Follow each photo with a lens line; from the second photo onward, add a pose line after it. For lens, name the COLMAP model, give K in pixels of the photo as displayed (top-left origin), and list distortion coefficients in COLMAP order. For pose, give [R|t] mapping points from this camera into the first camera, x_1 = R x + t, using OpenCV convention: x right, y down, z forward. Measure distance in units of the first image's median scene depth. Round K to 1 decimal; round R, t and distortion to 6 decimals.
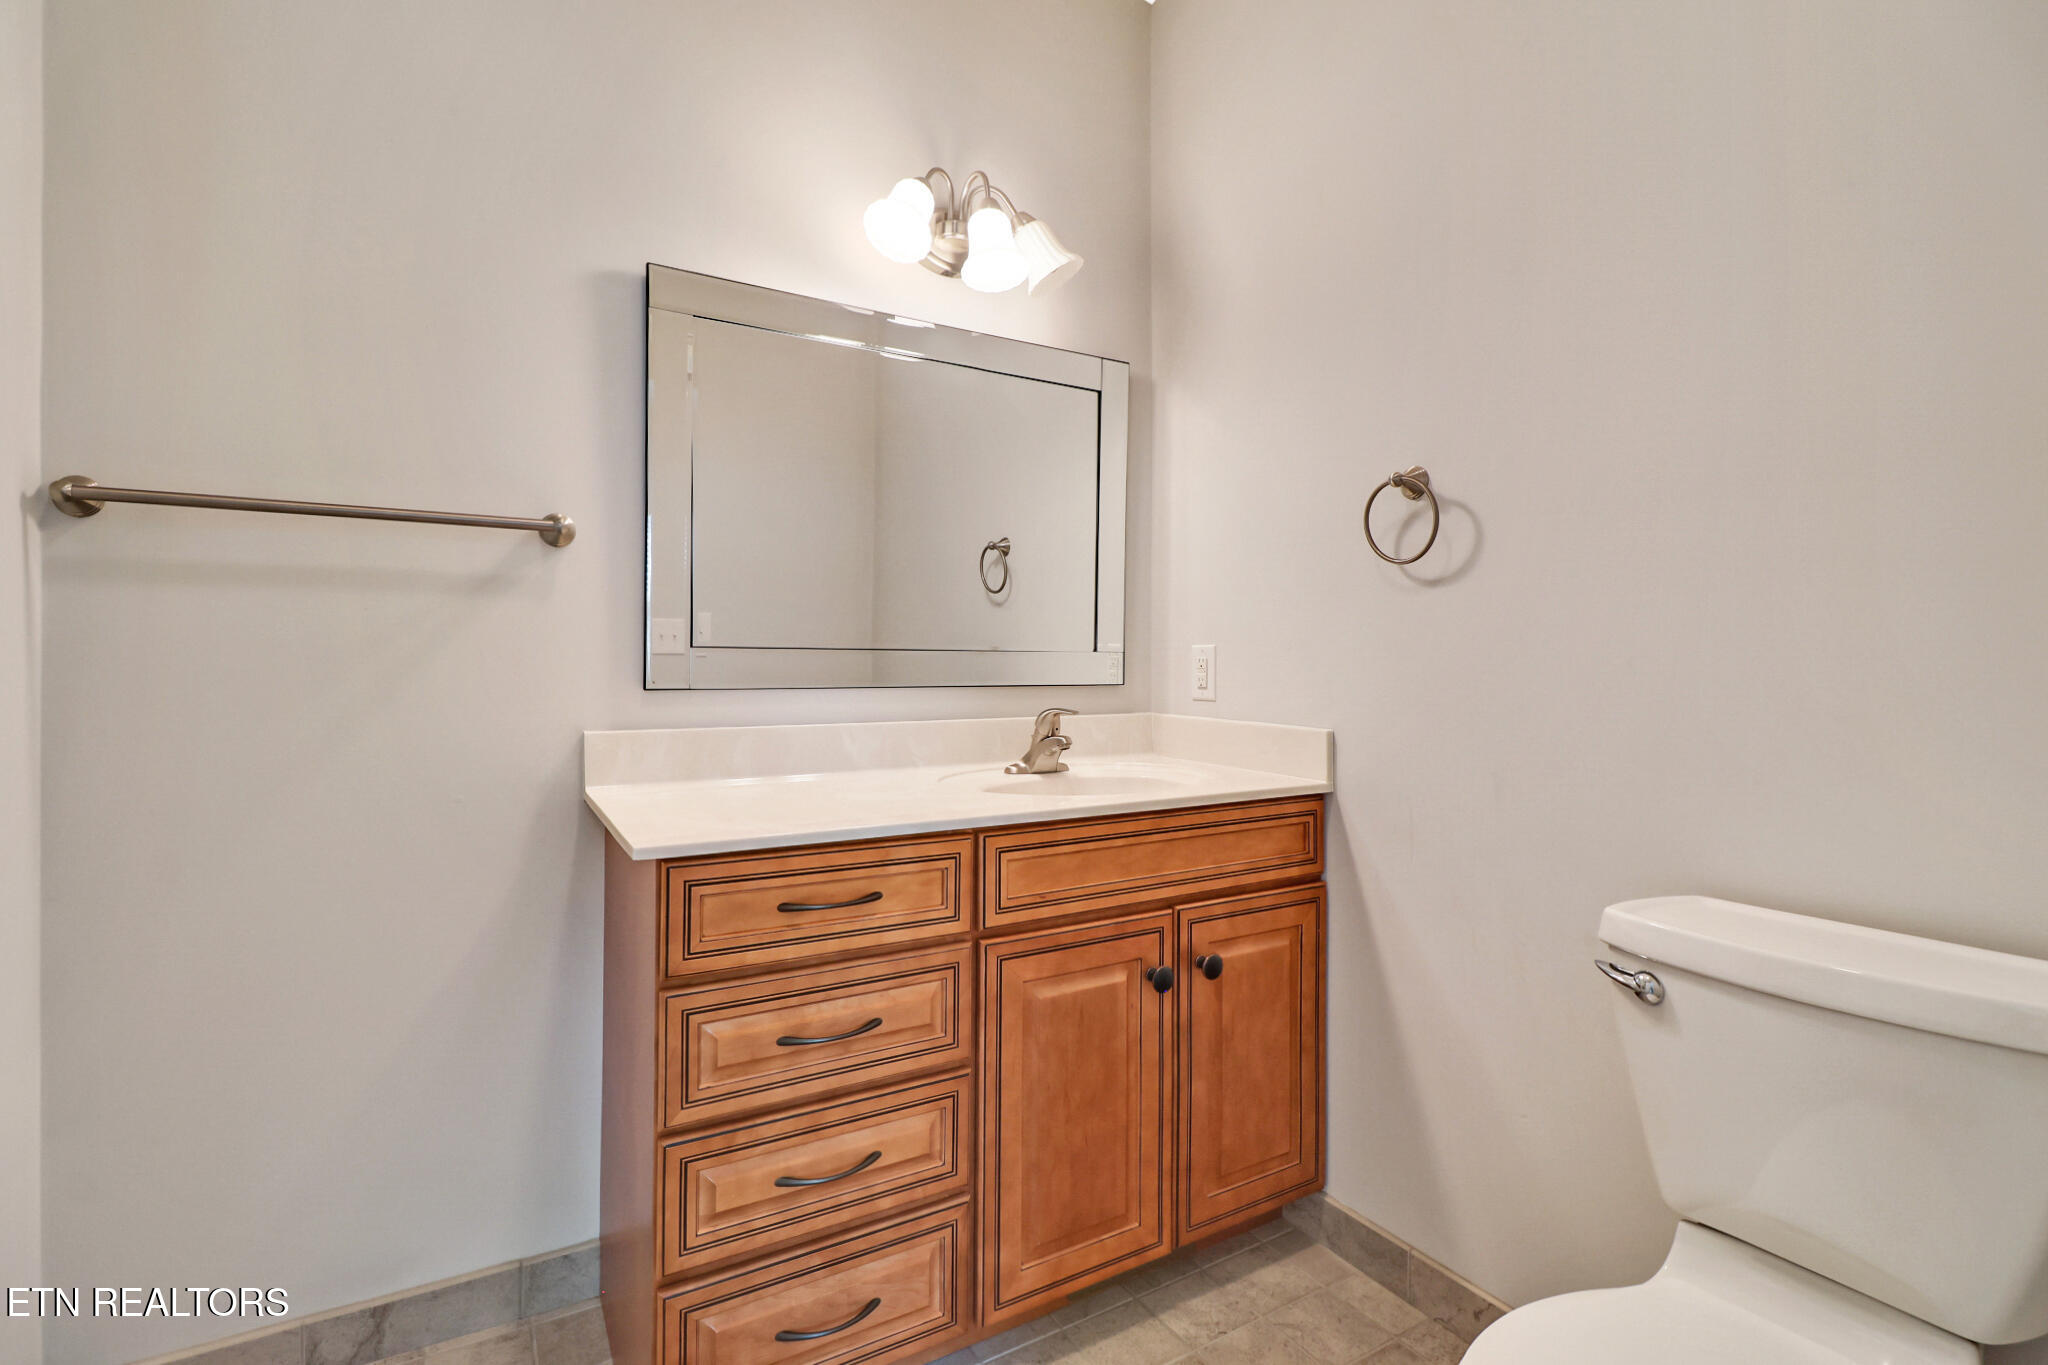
lens RADIAL K [[962.2, 0, 1031.8], [0, 962.2, 655.4], [0, 0, 1]] dist [-0.002457, -0.000250]
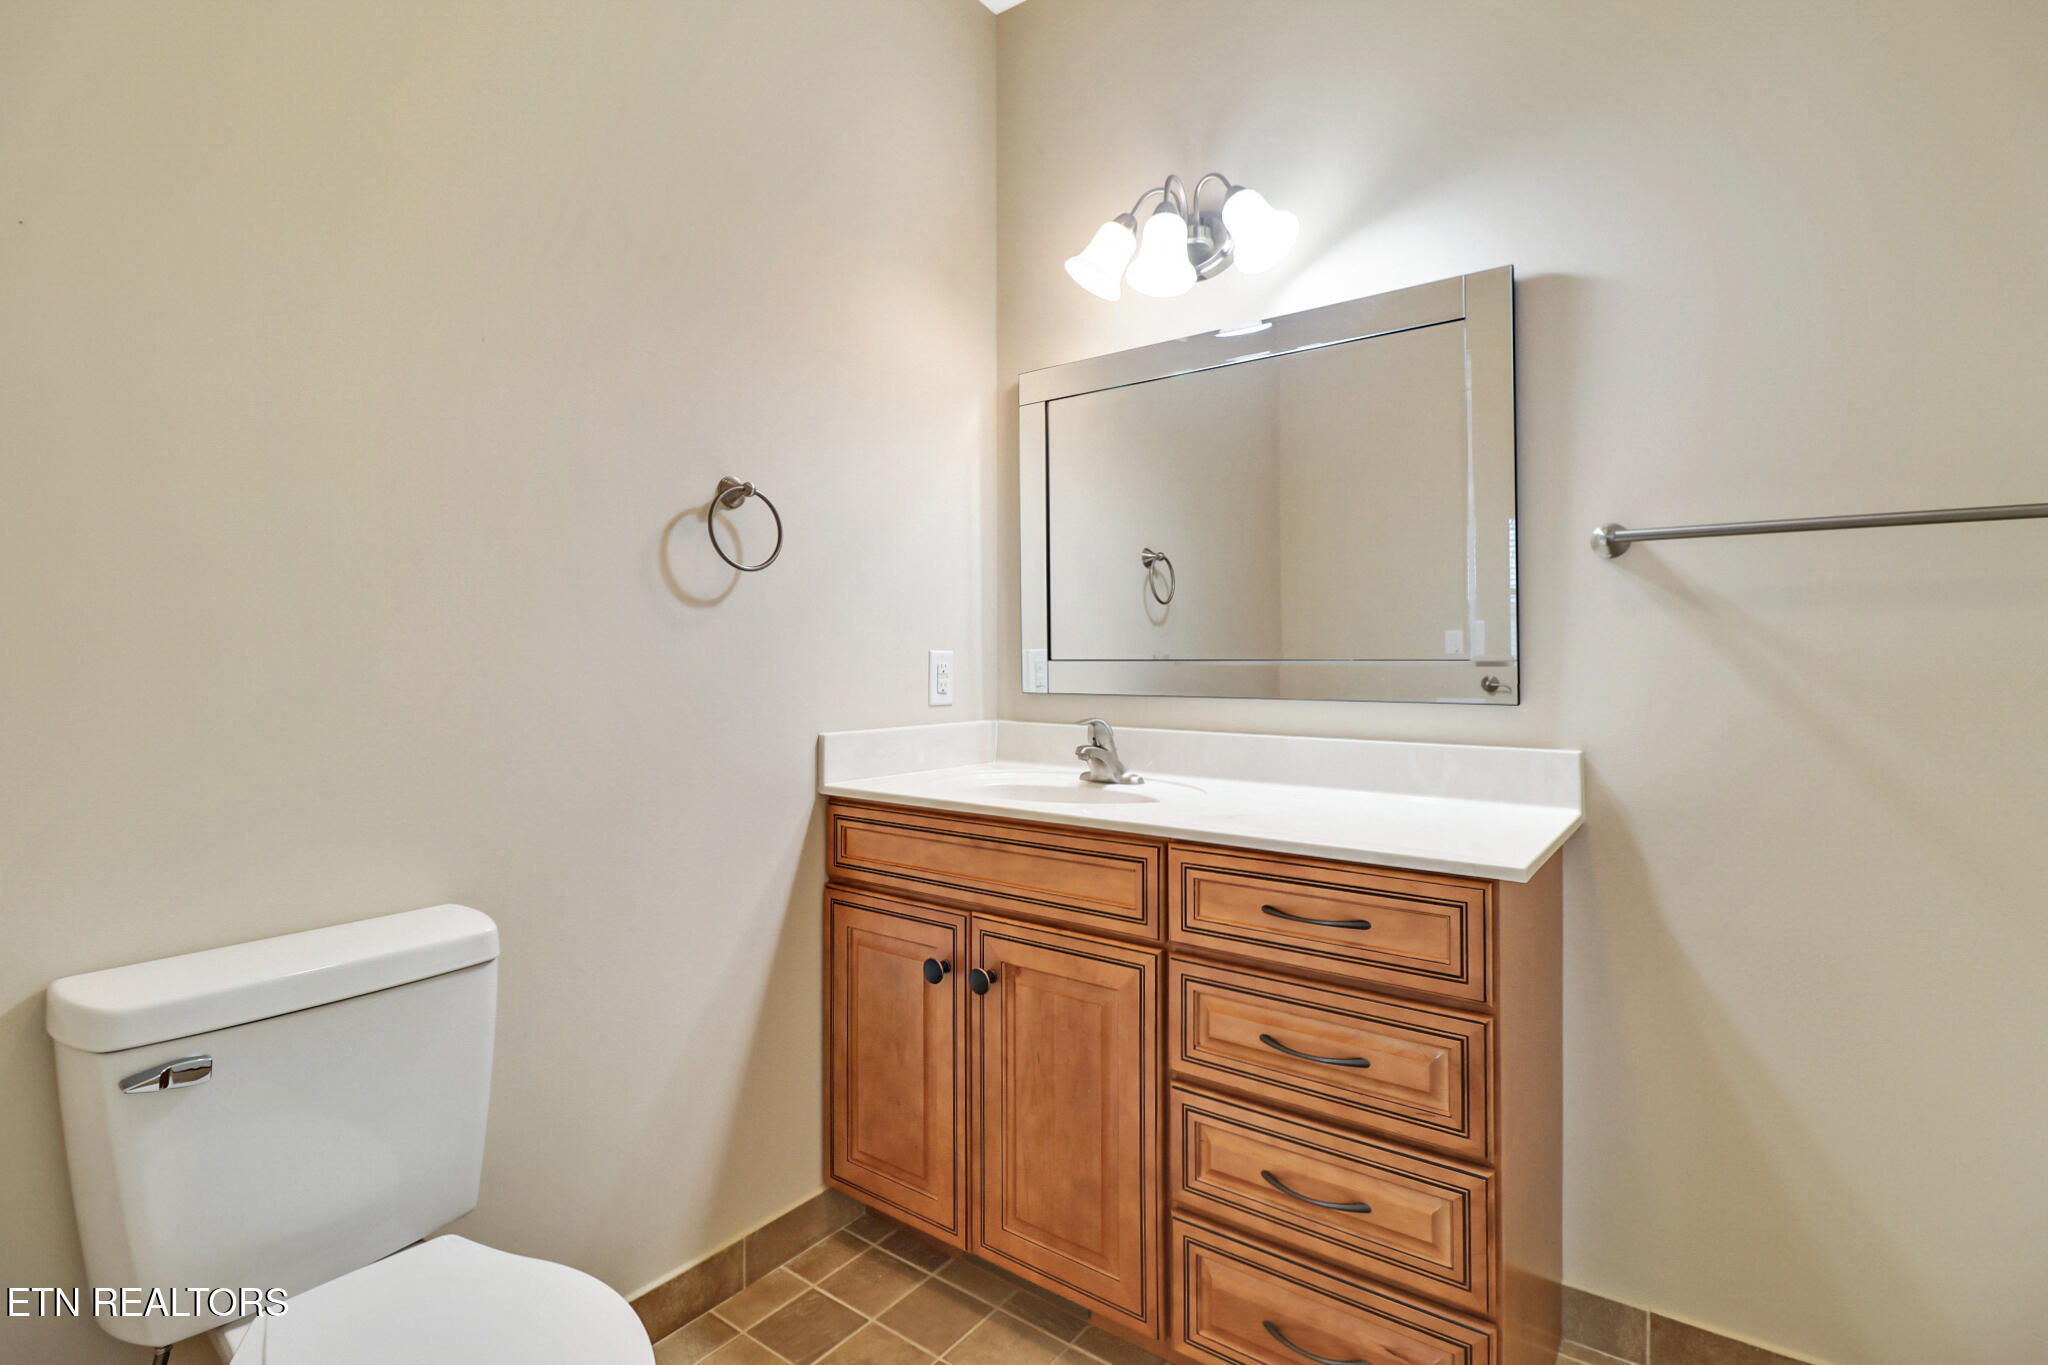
lens RADIAL K [[962.2, 0, 1031.8], [0, 962.2, 655.4], [0, 0, 1]] dist [-0.002457, -0.000250]
pose [[0.390230, -0.017609, -0.920549, 0.771816], [0.005122, 0.999843, -0.016955, 0.005783], [0.920703, 0.001901, 0.390259, 0.460512]]
